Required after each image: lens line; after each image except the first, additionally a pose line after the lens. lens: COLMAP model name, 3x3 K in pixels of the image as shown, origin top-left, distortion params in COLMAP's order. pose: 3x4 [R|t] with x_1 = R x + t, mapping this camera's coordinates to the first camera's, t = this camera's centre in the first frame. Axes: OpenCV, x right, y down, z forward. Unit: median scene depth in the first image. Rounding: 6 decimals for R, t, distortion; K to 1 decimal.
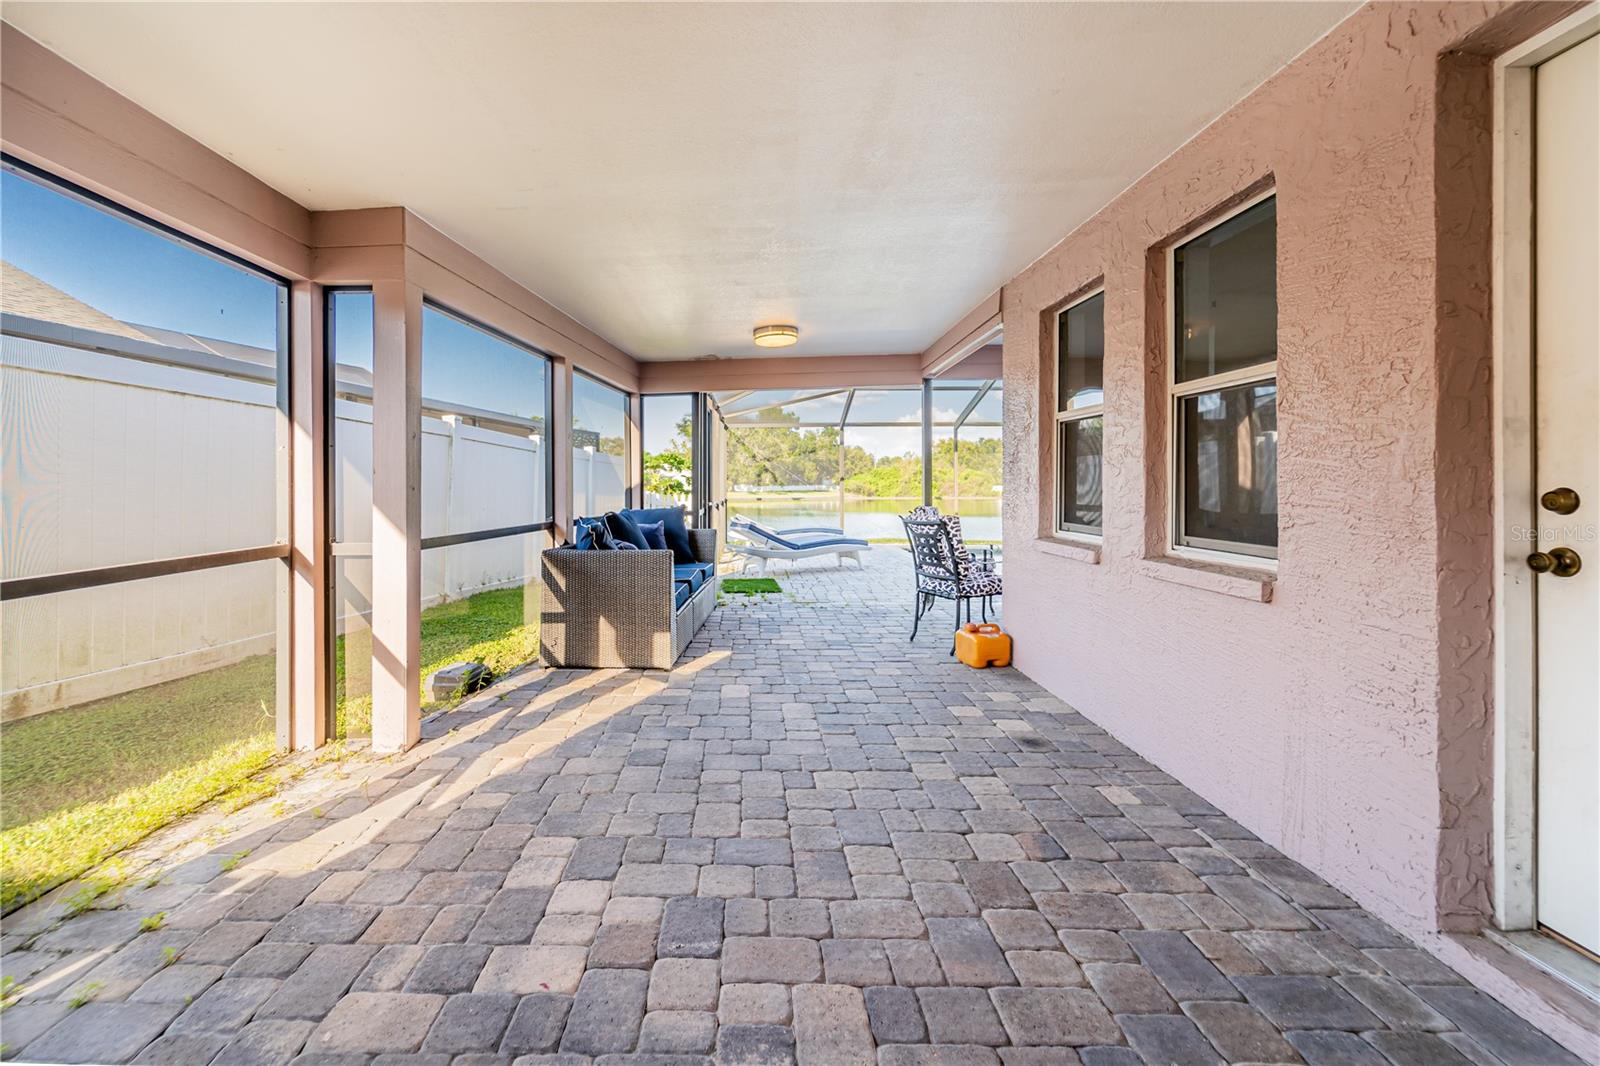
lens RADIAL K [[660.8, 0, 731.5], [0, 660.8, 491.8], [0, 0, 1]] dist [0.000330, 0.000042]
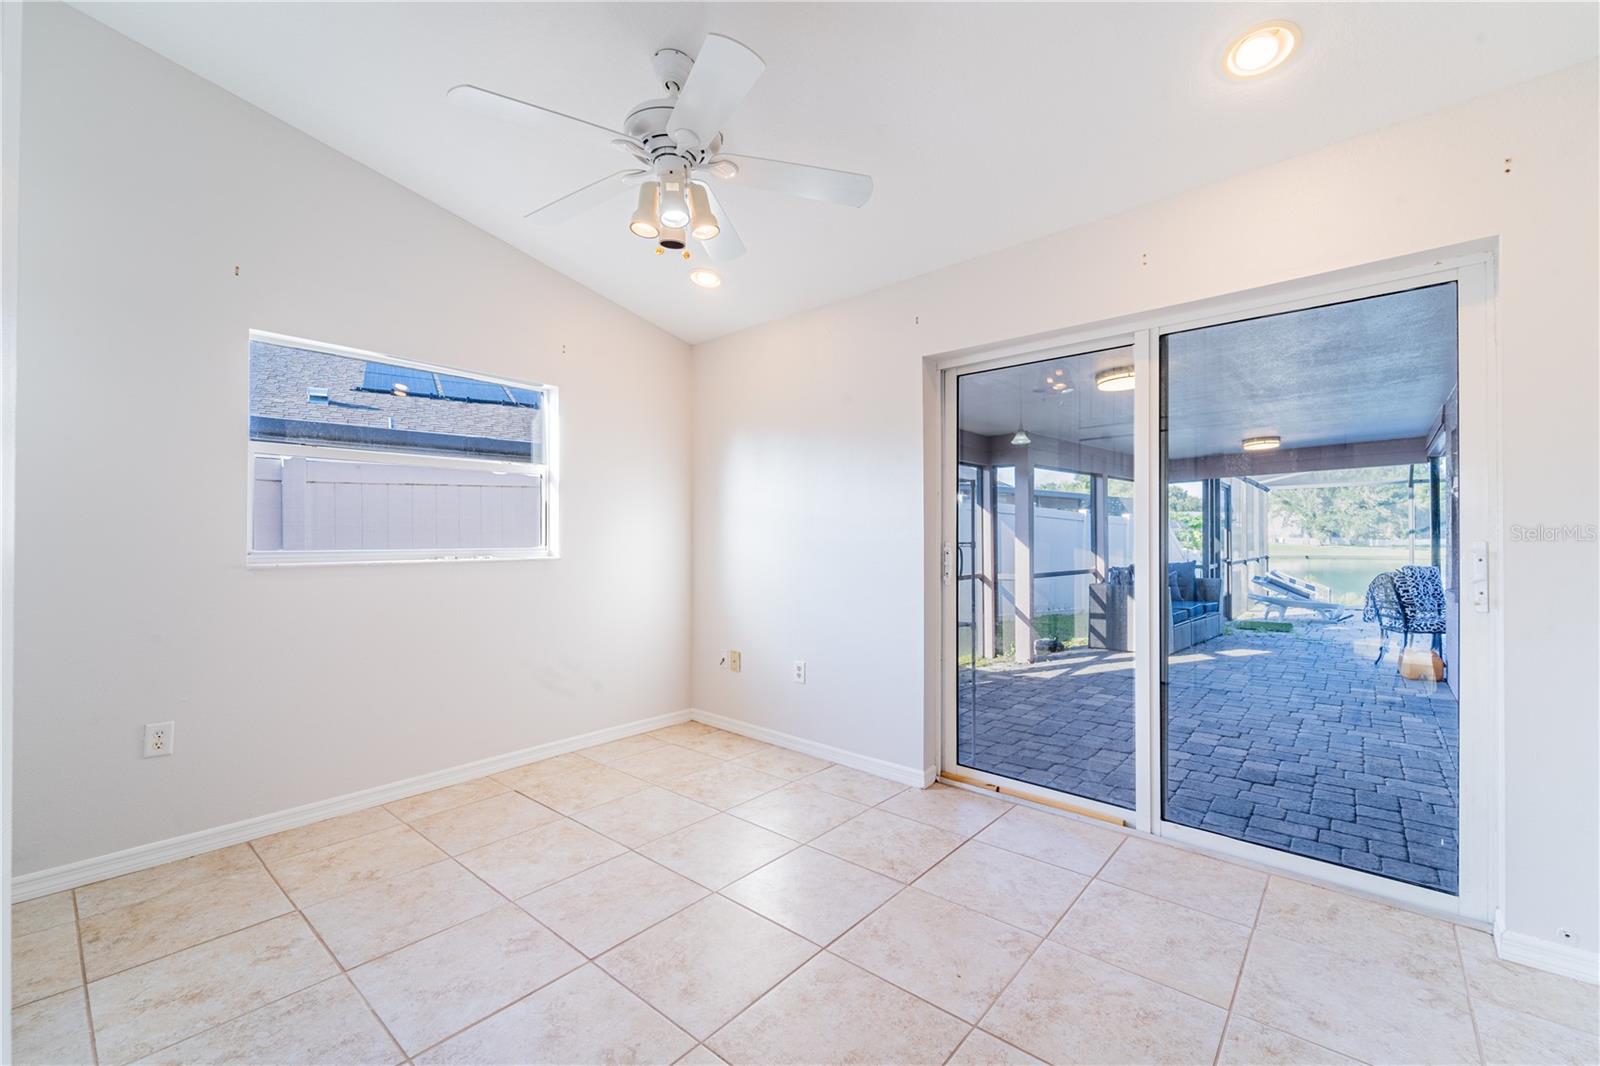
lens RADIAL K [[660.8, 0, 799.3], [0, 660.8, 537.6], [0, 0, 1]] dist [0.000330, 0.000042]
pose [[0.772450, -0.001824, -0.635073, 0.171253], [-0.004426, 0.999956, -0.008255, -0.014217], [0.635060, 0.009188, 0.772408, -0.620729]]
